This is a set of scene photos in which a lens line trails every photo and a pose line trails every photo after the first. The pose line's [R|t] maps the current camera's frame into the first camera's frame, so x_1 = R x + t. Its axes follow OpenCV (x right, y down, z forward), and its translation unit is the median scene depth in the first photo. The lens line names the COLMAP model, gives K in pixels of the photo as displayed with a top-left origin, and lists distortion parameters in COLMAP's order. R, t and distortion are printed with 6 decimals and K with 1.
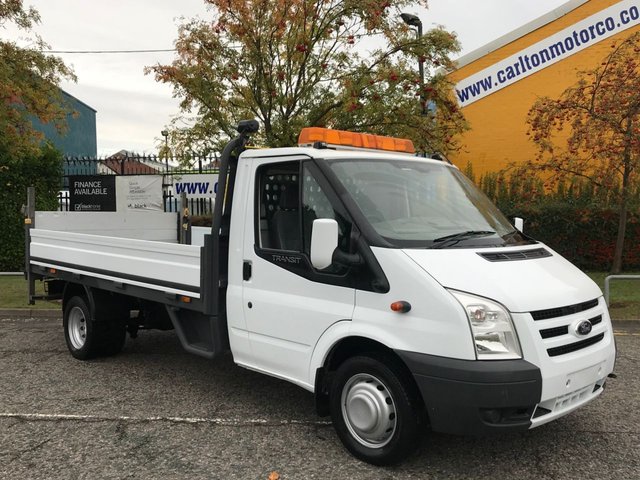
lens RADIAL K [[567.0, 0, 317.8], [0, 567.0, 229.8], [0, 0, 1]] dist [0.040241, 0.088558]
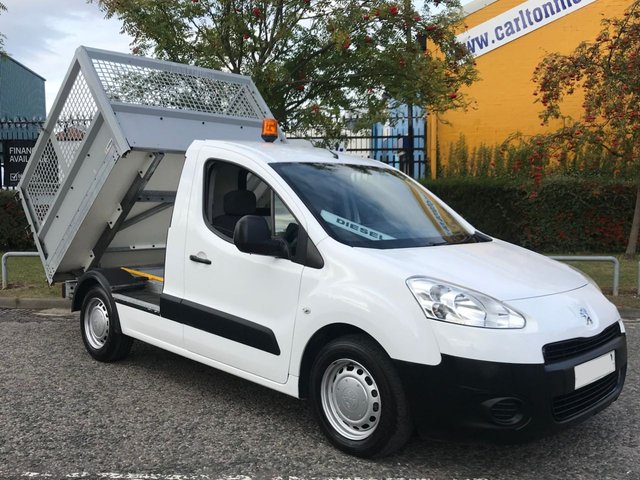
lens RADIAL K [[553.4, 0, 309.3], [0, 553.4, 232.6], [0, 0, 1]] dist [0.003240, 0.099245]
pose [[0.998205, 0.005121, 0.059664, -0.024872], [-0.007563, 0.999140, 0.040778, 0.009415], [-0.059404, -0.041156, 0.997385, 0.147031]]
